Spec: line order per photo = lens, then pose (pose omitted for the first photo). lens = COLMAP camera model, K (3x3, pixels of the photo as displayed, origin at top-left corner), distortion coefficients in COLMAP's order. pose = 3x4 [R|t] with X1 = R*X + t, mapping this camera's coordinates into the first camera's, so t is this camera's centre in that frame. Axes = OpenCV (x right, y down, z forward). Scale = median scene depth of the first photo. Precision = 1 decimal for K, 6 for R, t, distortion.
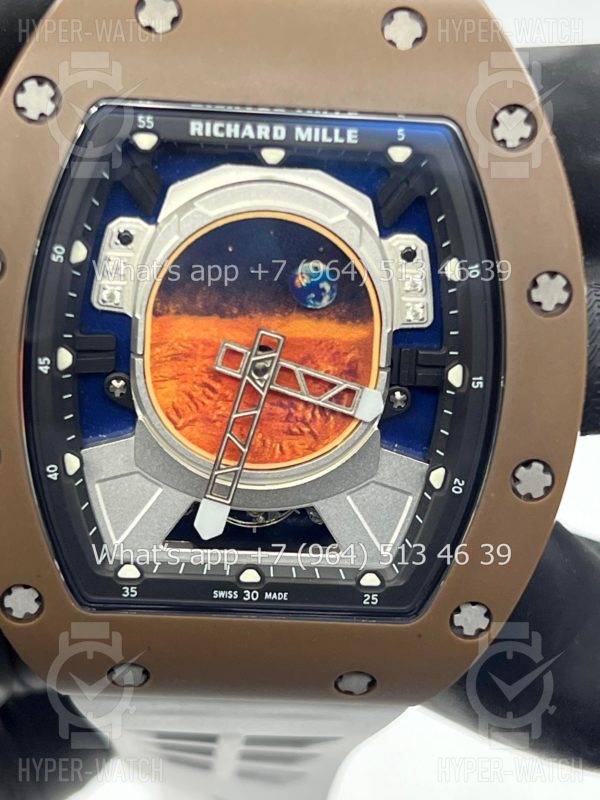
lens RADIAL K [[1918.9, 0, 298.2], [0, 1918.9, 402.7], [0, 0, 1]] dist [0.198956, 0.000000]
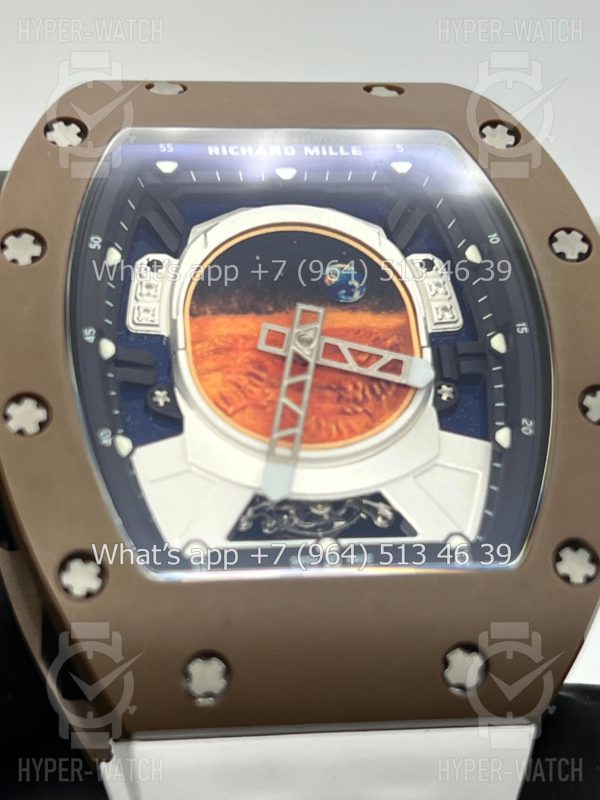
lens RADIAL K [[1918.9, 0, 281.3], [0, 1918.9, 395.2], [0, 0, 1]] dist [0.198956, 0.000000]
pose [[0.987805, -0.098177, 0.120838, -0.152815], [0.154053, 0.728713, -0.667267, 0.655969], [-0.022546, 0.677745, 0.734951, 0.288638]]
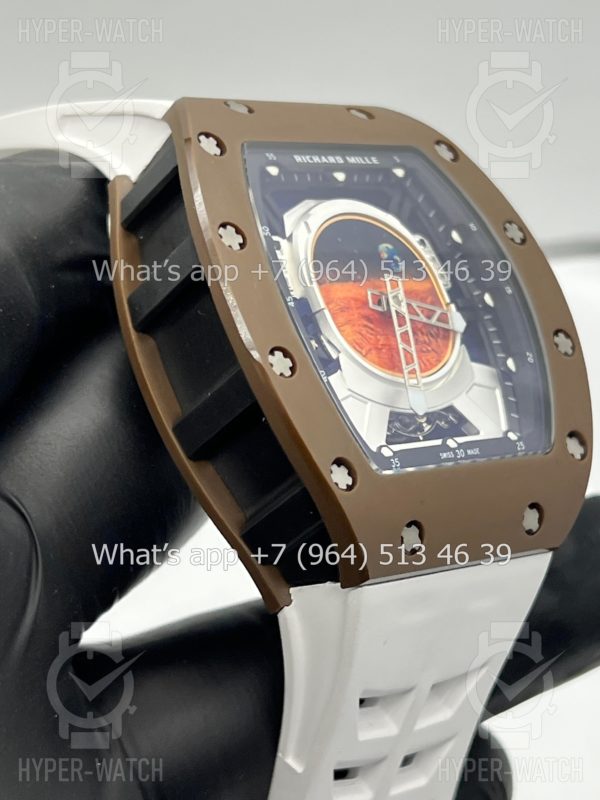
lens RADIAL K [[1918.9, 0, 369.5], [0, 1918.9, 391.5], [0, 0, 1]] dist [0.198956, 0.000000]
pose [[0.735744, -0.147059, 0.661101, -0.967476], [0.514651, 0.755929, -0.404606, 0.587410], [-0.440244, 0.637922, 0.631855, 0.158482]]
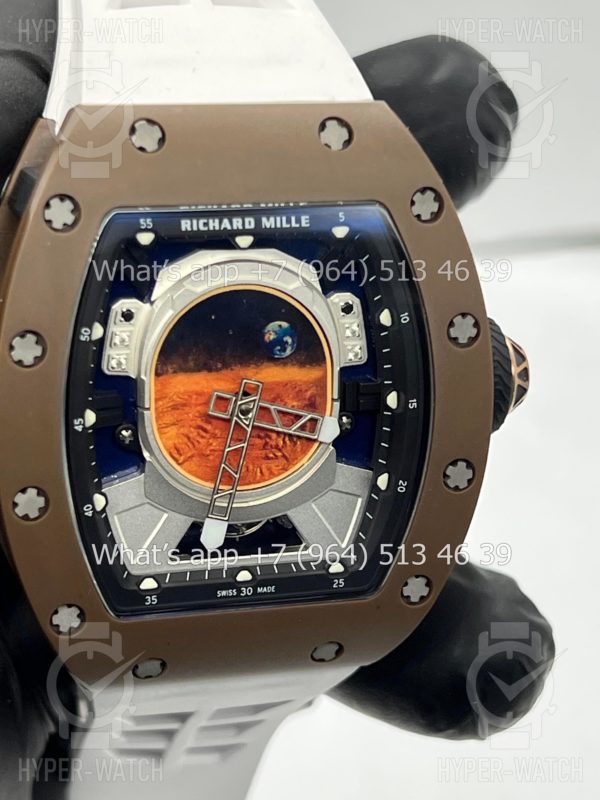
lens RADIAL K [[1918.9, 0, 300.9], [0, 1918.9, 399.2], [0, 0, 1]] dist [0.198956, 0.000000]
pose [[0.972959, -0.097833, 0.209237, -0.243542], [0.097386, 0.995169, 0.012460, -0.036397], [-0.209445, 0.008254, 0.977786, -0.230583]]
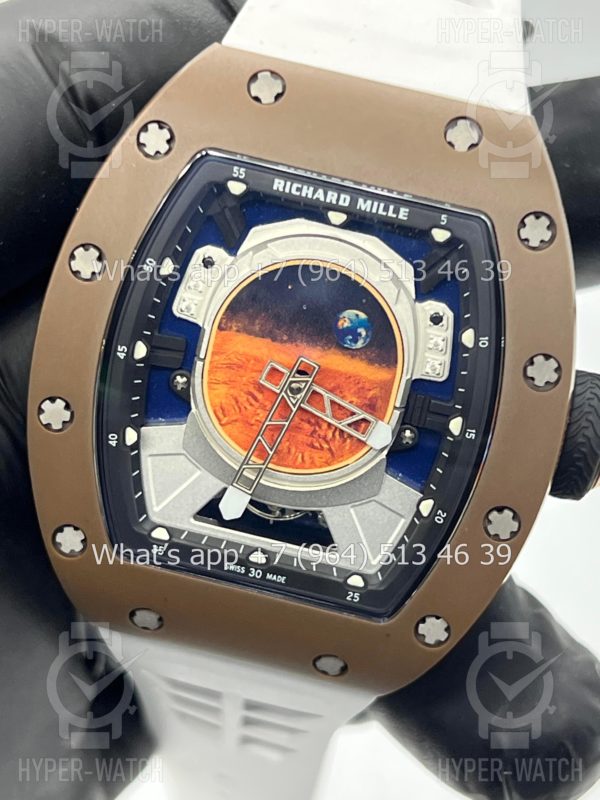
lens RADIAL K [[1918.9, 0, 283.6], [0, 1918.9, 402.2], [0, 0, 1]] dist [0.198956, 0.000000]
pose [[0.976146, 0.189161, -0.106575, 0.102365], [-0.191819, 0.981313, -0.015174, 0.010437], [0.101713, 0.035255, 0.994189, -0.199727]]
